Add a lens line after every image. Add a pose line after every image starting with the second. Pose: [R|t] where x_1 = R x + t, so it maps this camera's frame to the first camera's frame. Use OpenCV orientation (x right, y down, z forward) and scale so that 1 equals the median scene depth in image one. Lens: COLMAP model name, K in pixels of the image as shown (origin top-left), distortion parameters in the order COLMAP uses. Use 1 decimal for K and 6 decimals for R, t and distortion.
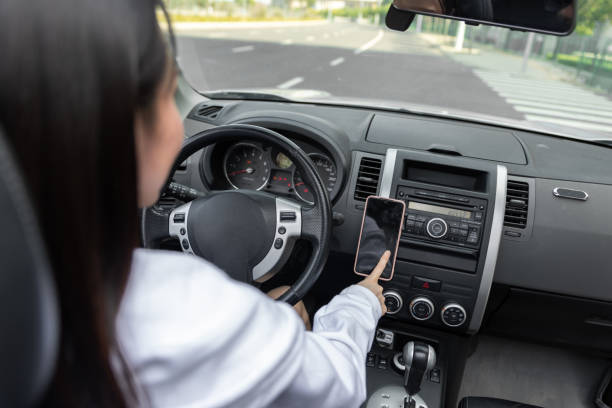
lens RADIAL K [[459.5, 0, 306.0], [0, 459.5, 204.0], [0, 0, 1]] dist [-0.000932, 0.002457]
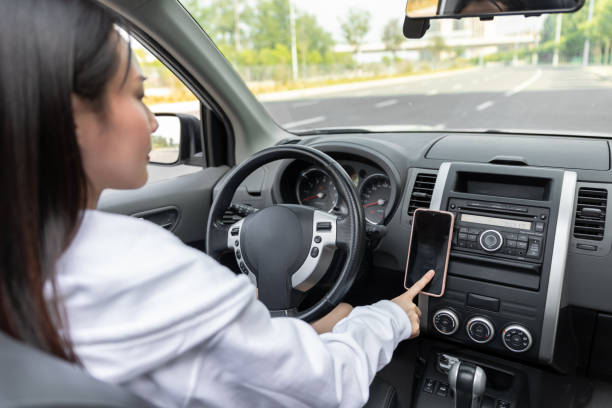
lens RADIAL K [[459.5, 0, 306.0], [0, 459.5, 204.0], [0, 0, 1]] dist [-0.000932, 0.002457]
pose [[0.945180, -0.035764, -0.324586, 0.230819], [-0.002463, 0.993175, -0.116606, 0.086325], [0.326541, 0.111013, 0.938641, 0.000625]]
